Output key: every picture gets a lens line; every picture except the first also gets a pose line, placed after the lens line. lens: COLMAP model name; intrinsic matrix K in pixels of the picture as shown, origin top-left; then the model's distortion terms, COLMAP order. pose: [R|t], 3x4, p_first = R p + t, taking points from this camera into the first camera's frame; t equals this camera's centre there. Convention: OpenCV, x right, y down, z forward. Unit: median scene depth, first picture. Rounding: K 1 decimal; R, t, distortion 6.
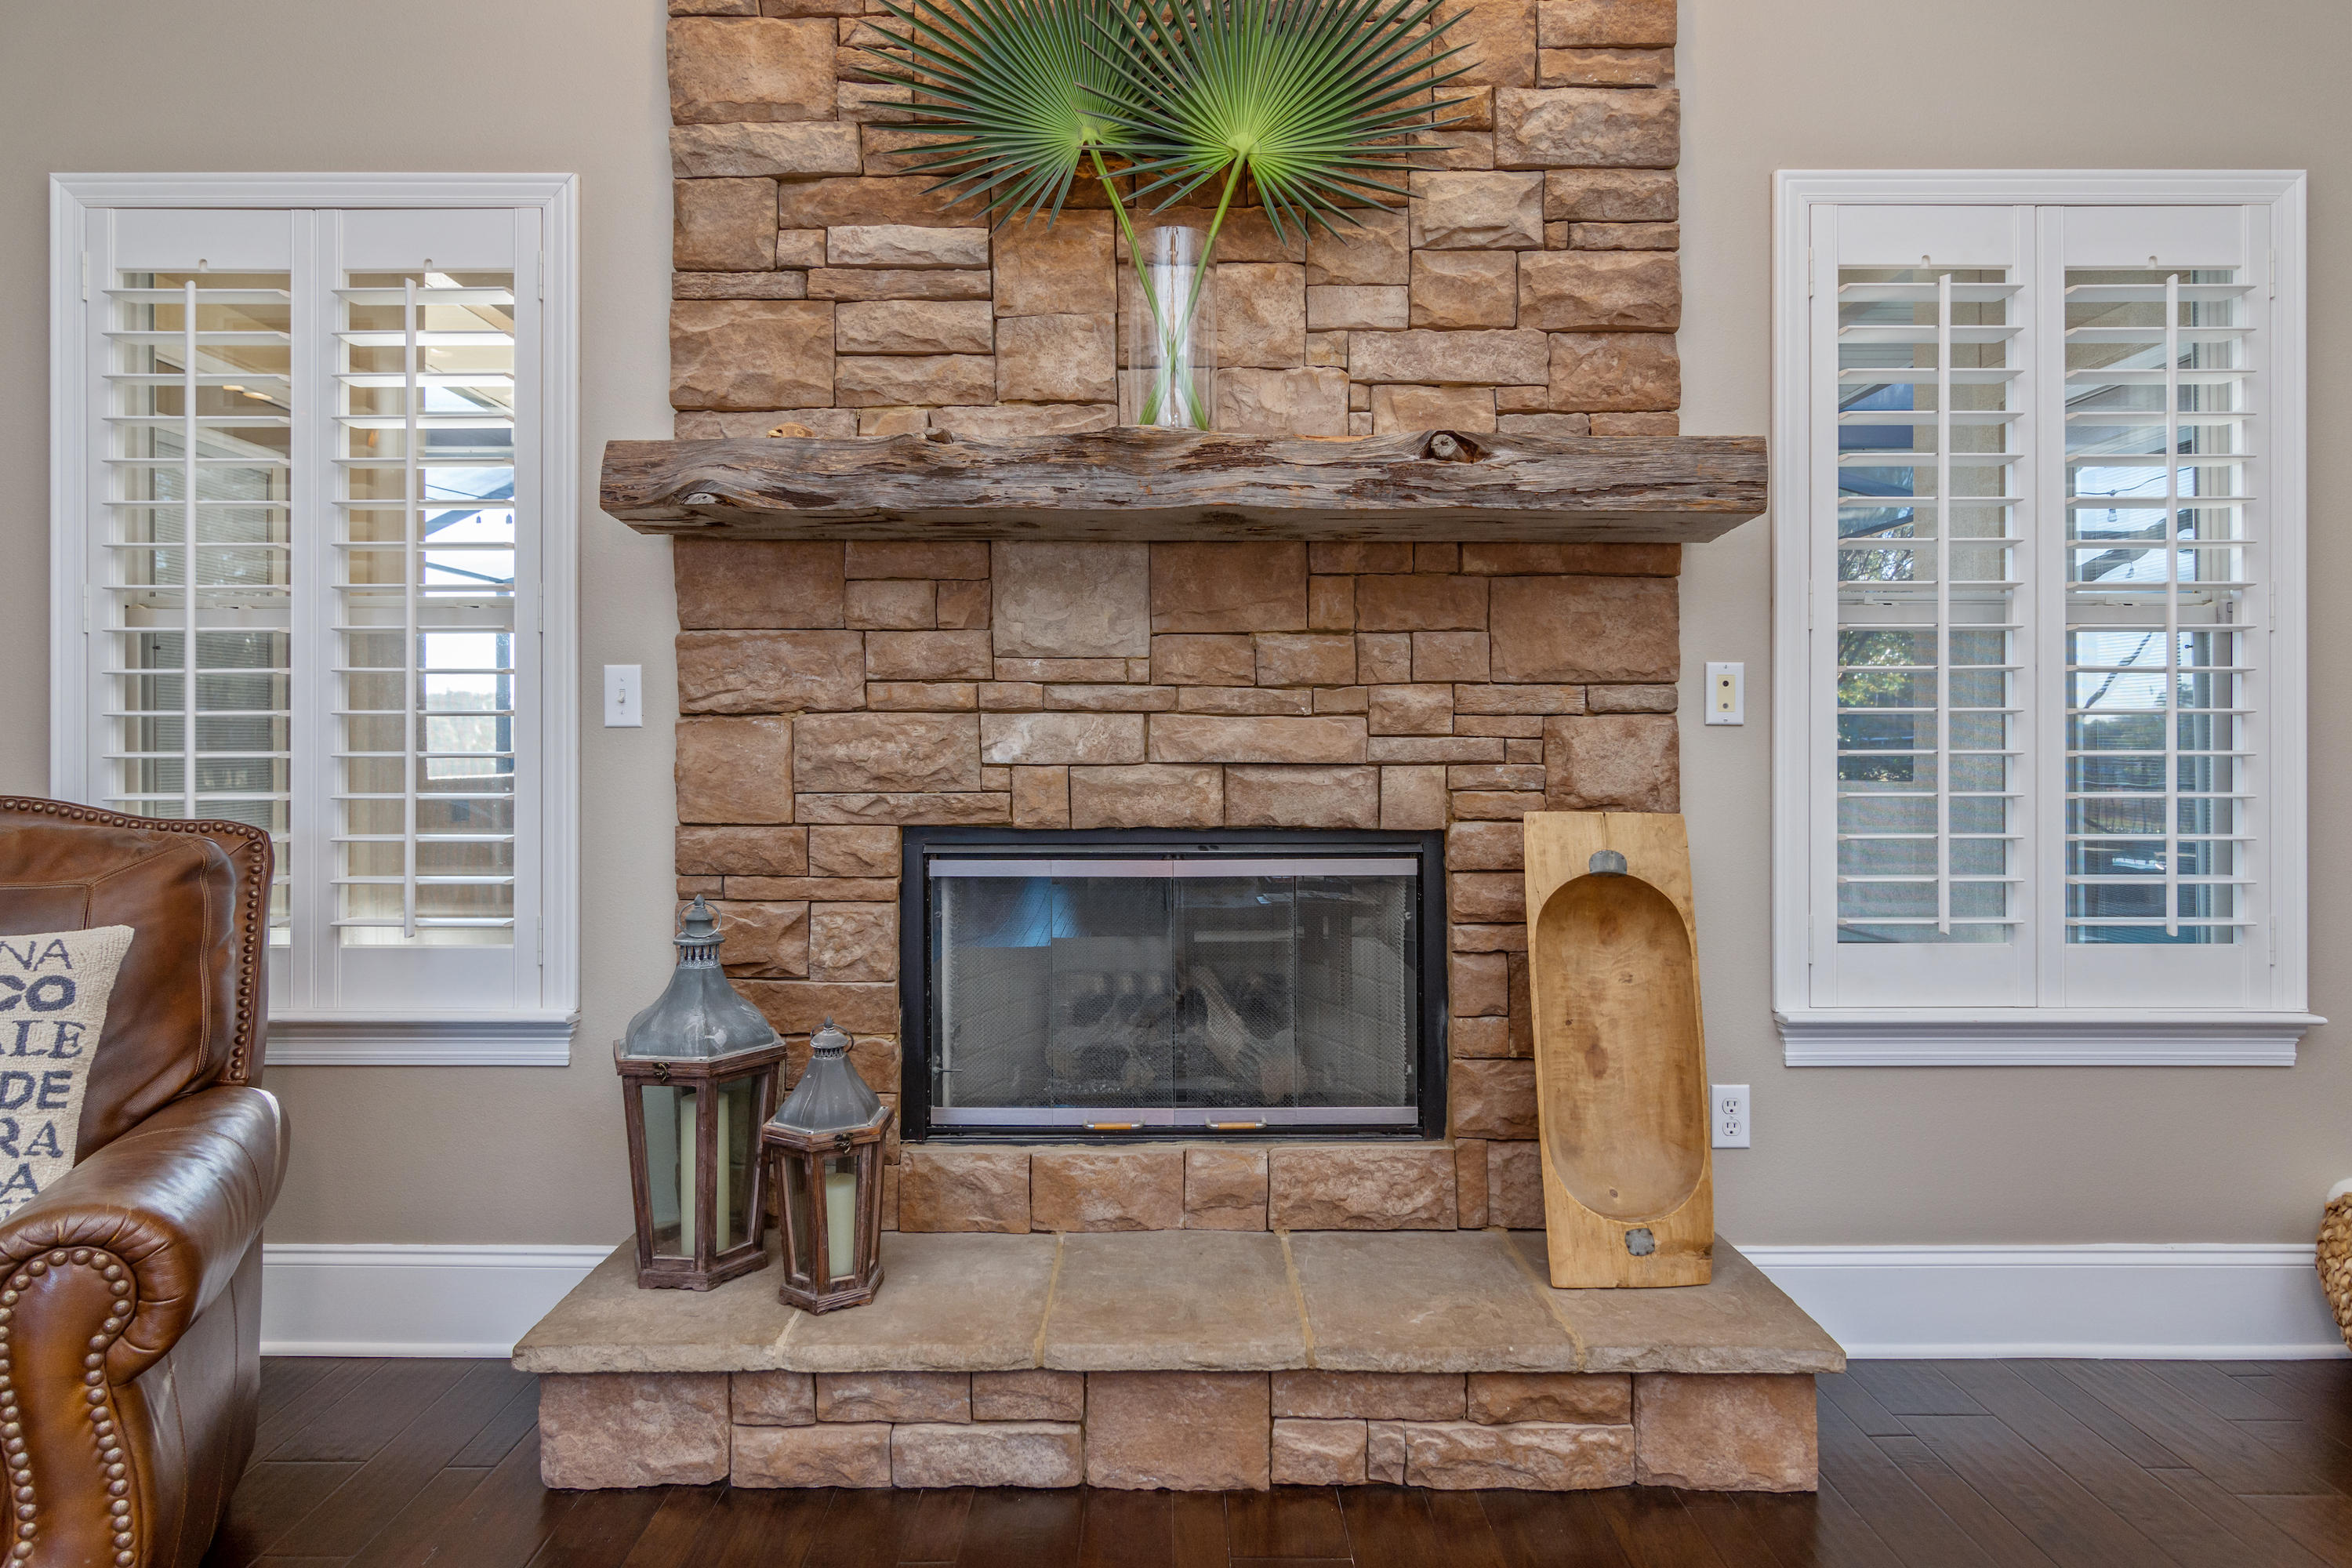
lens RADIAL K [[1301.1, 0, 1154.4], [0, 1301.1, 772.5], [0, 0, 1]] dist [-0.002846, -0.000004]
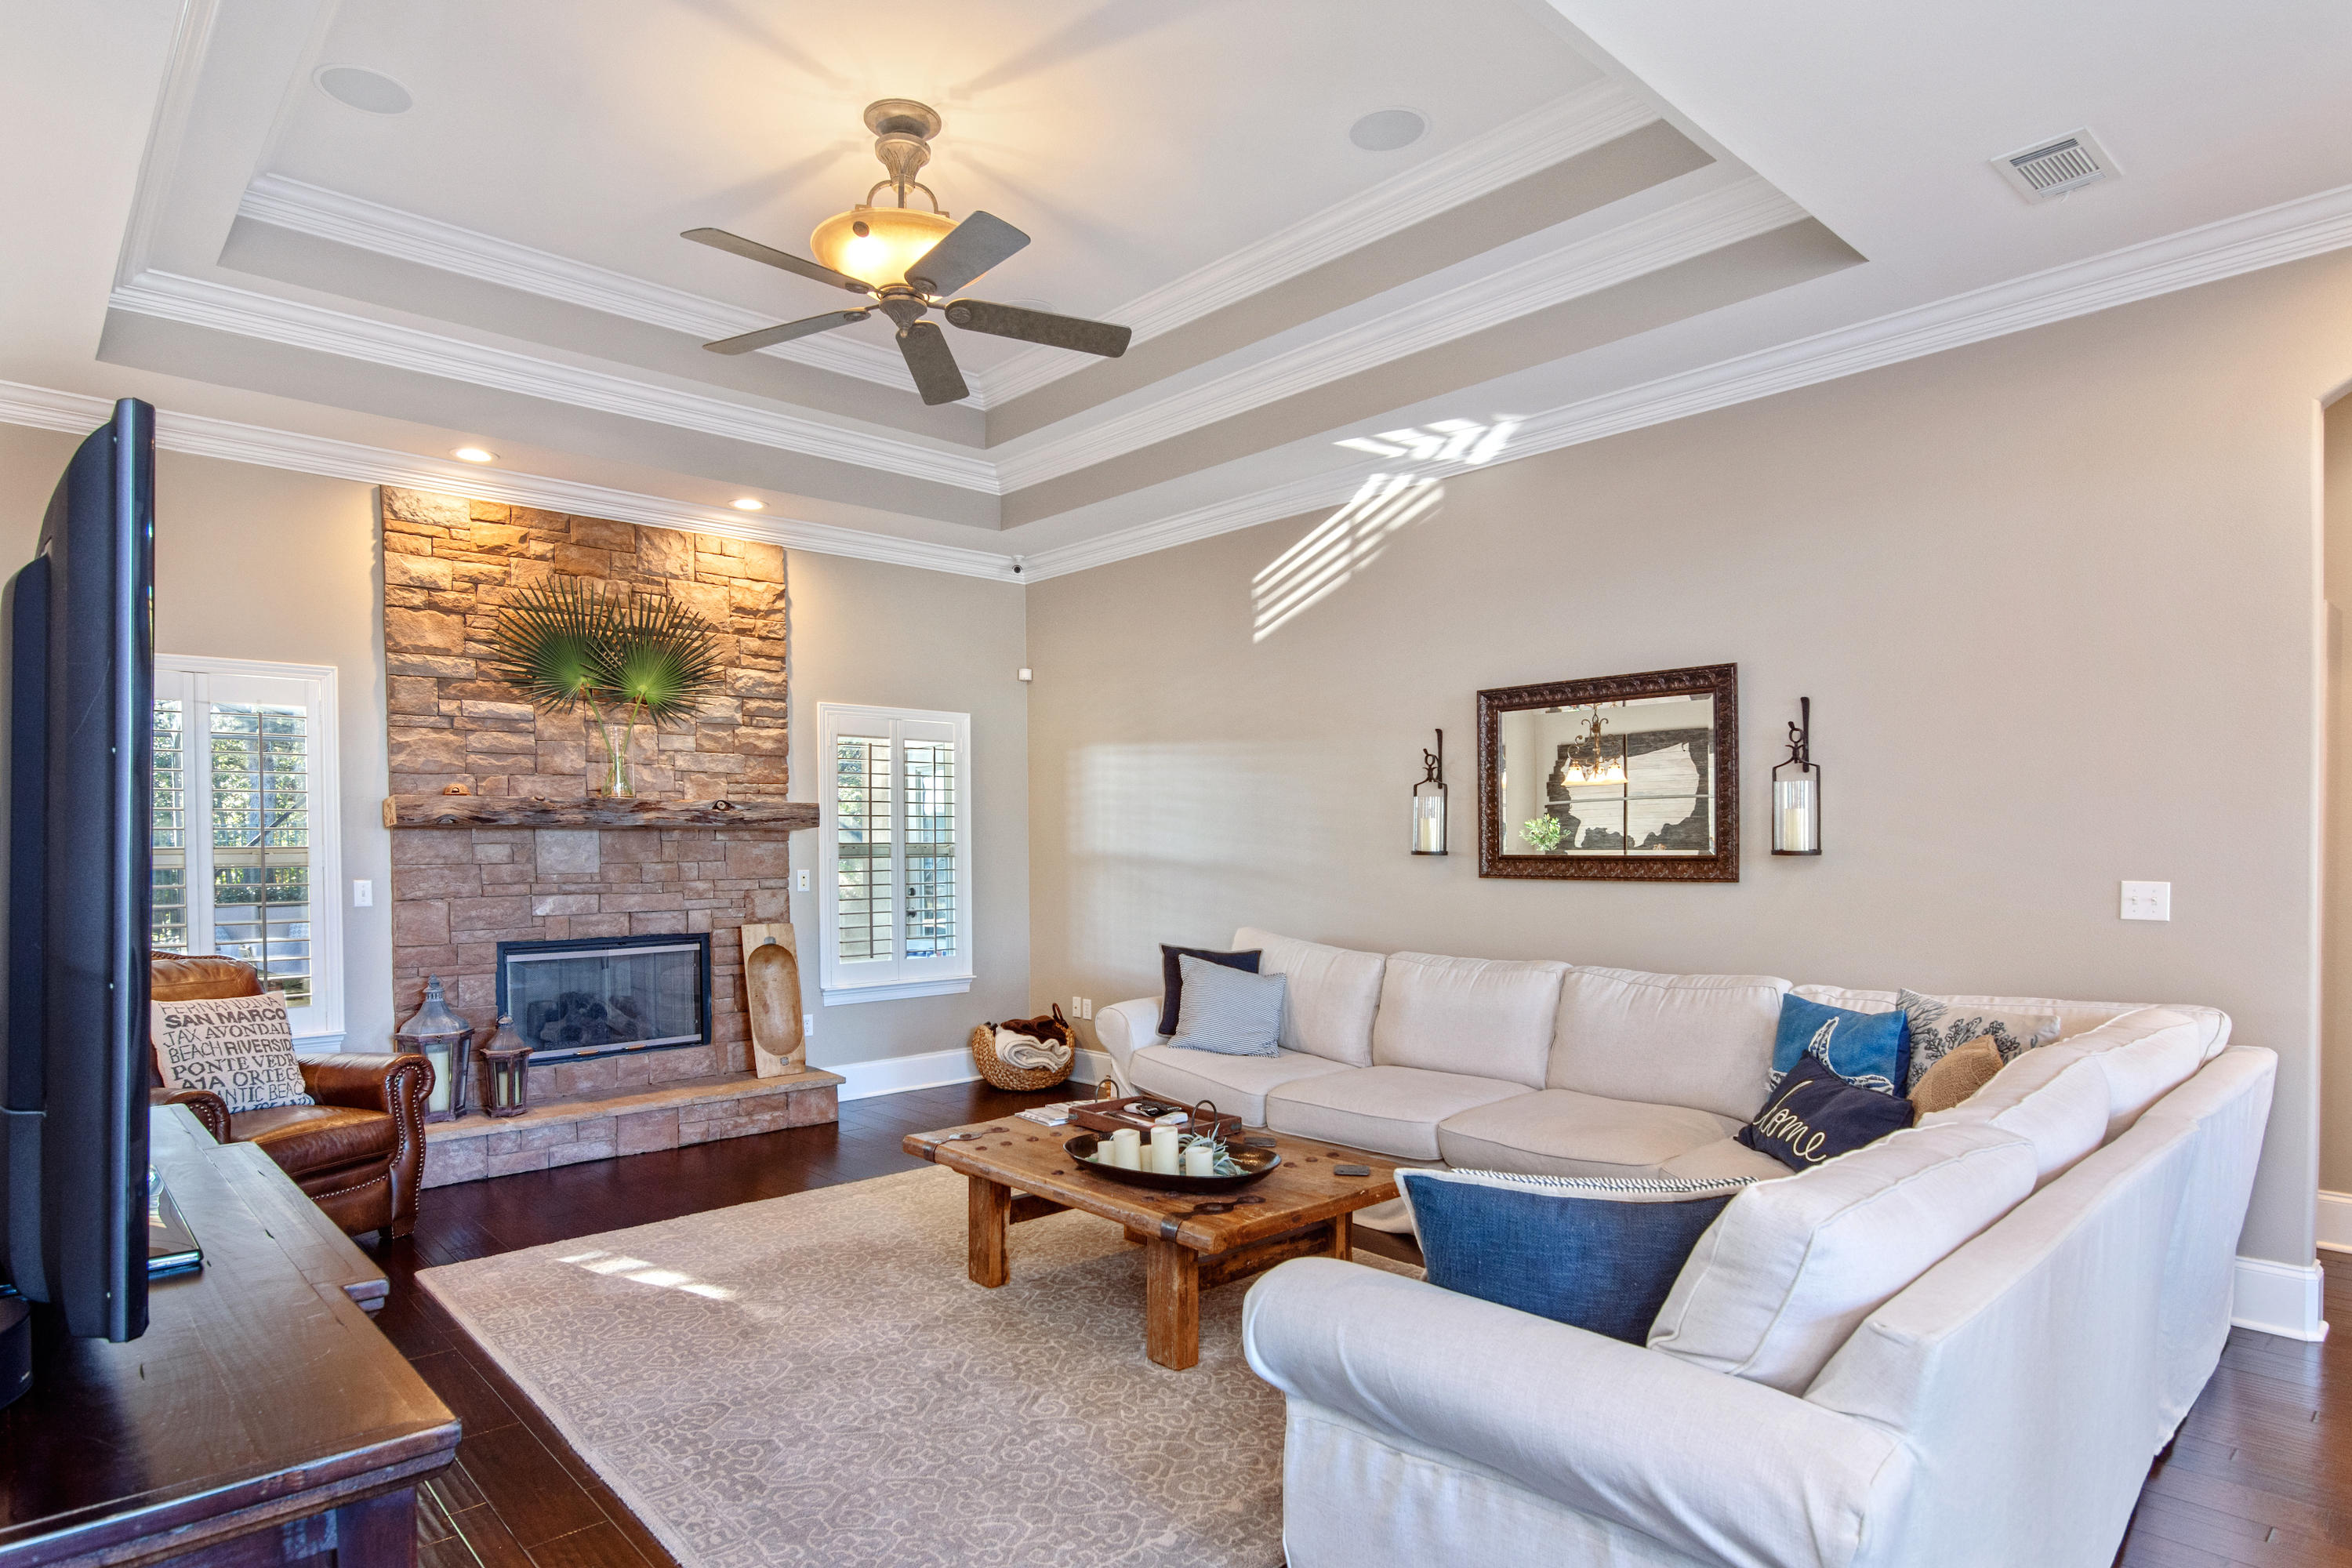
lens RADIAL K [[1280.3, 0, 1199.8], [0, 1280.3, 873.1], [0, 0, 1]] dist [-0.005402, -0.000896]
pose [[0.726537, -0.021514, 0.686790, -0.903451], [0.006597, 0.999682, 0.024337, -0.143466], [-0.687096, -0.013150, 0.726448, -1.721459]]
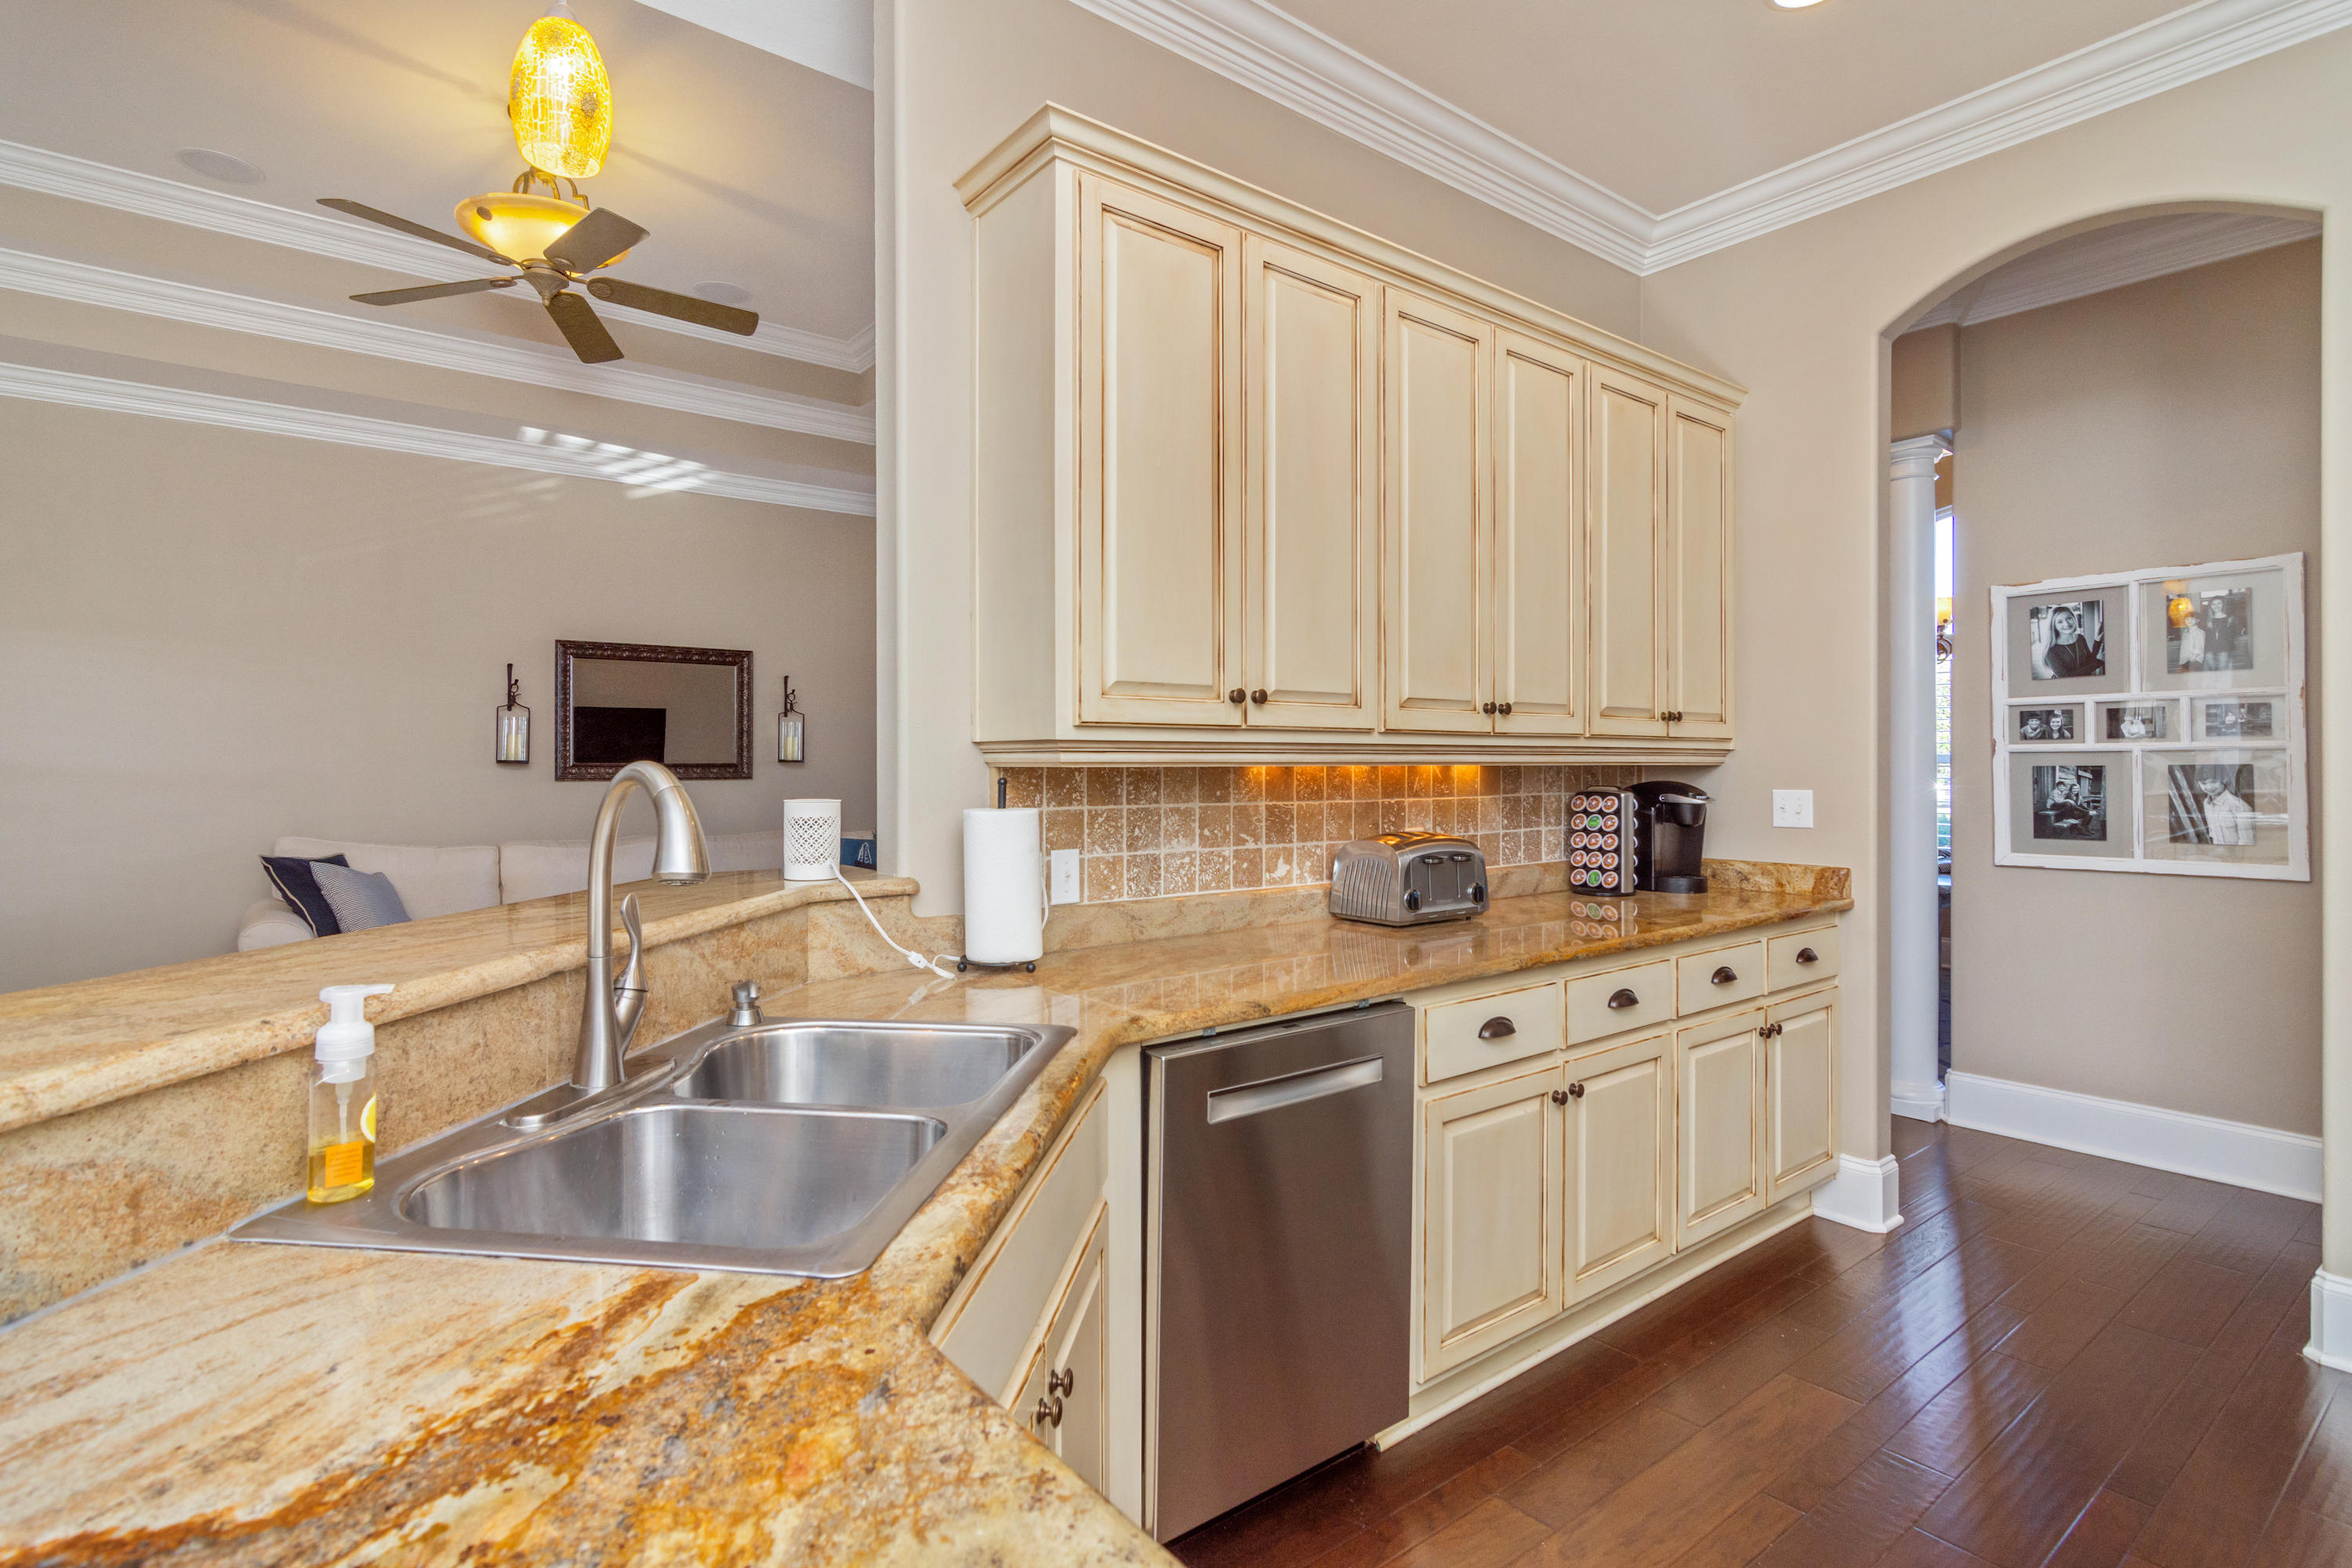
lens RADIAL K [[1146.7, 0, 1126.8], [0, 1146.7, 755.3], [0, 0, 1]] dist [-0.003013, -0.000037]
pose [[-0.601619, 0.004145, 0.798773, -1.960604], [-0.001240, 0.999980, -0.006123, -0.121077], [-0.798782, -0.004674, -0.601602, 0.159764]]
